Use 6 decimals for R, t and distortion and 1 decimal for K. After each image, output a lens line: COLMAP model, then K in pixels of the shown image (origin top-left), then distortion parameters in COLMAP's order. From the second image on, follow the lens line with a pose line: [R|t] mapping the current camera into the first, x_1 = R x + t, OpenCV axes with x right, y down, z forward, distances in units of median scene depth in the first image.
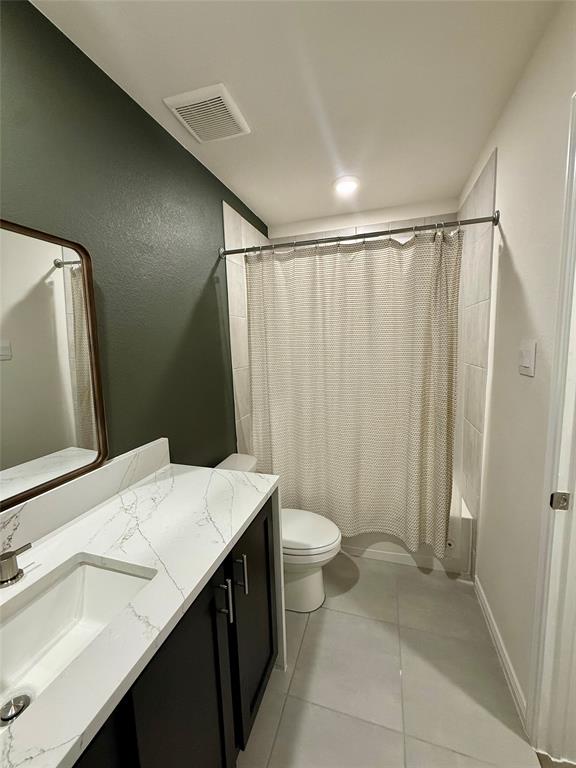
lens RADIAL K [[305.1, 0, 287.6], [0, 305.1, 381.3], [0, 0, 1]] dist [0.000012, 0.000143]
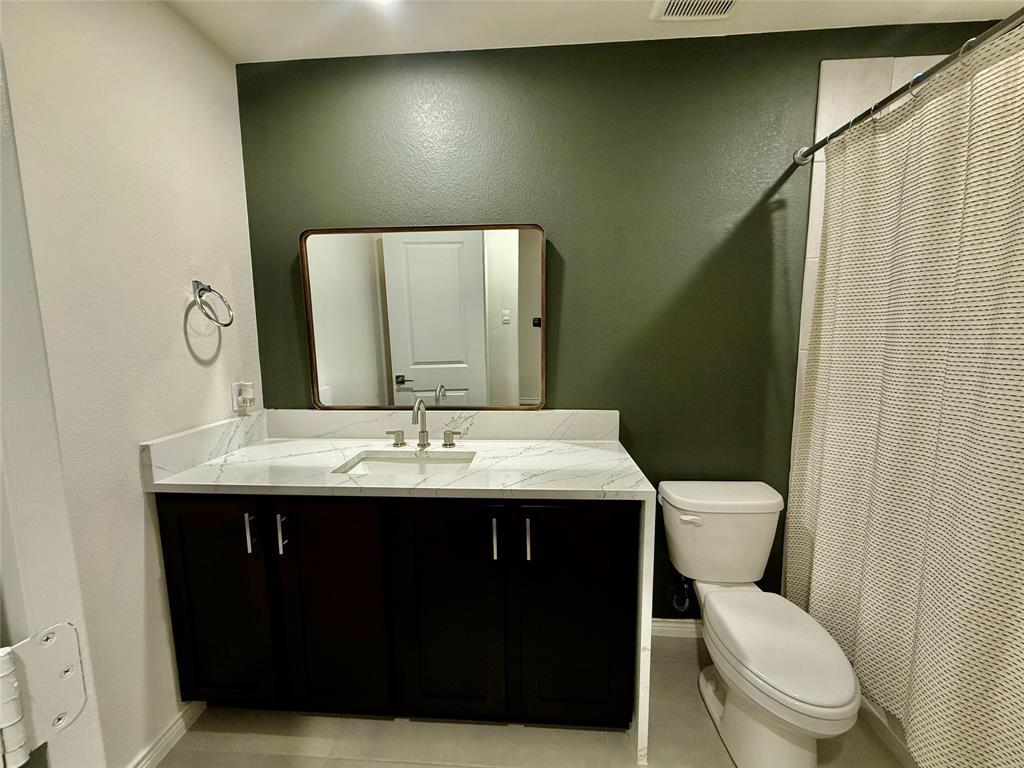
lens RADIAL K [[406.8, 0, 508.7], [0, 406.8, 383.8], [0, 0, 1]] dist [0.000012, 0.000143]
pose [[0.240034, 0.149253, -0.959222, 0.670989], [-0.121411, 0.984967, 0.122877, -0.003869], [0.963142, 0.086965, 0.254547, 0.375321]]
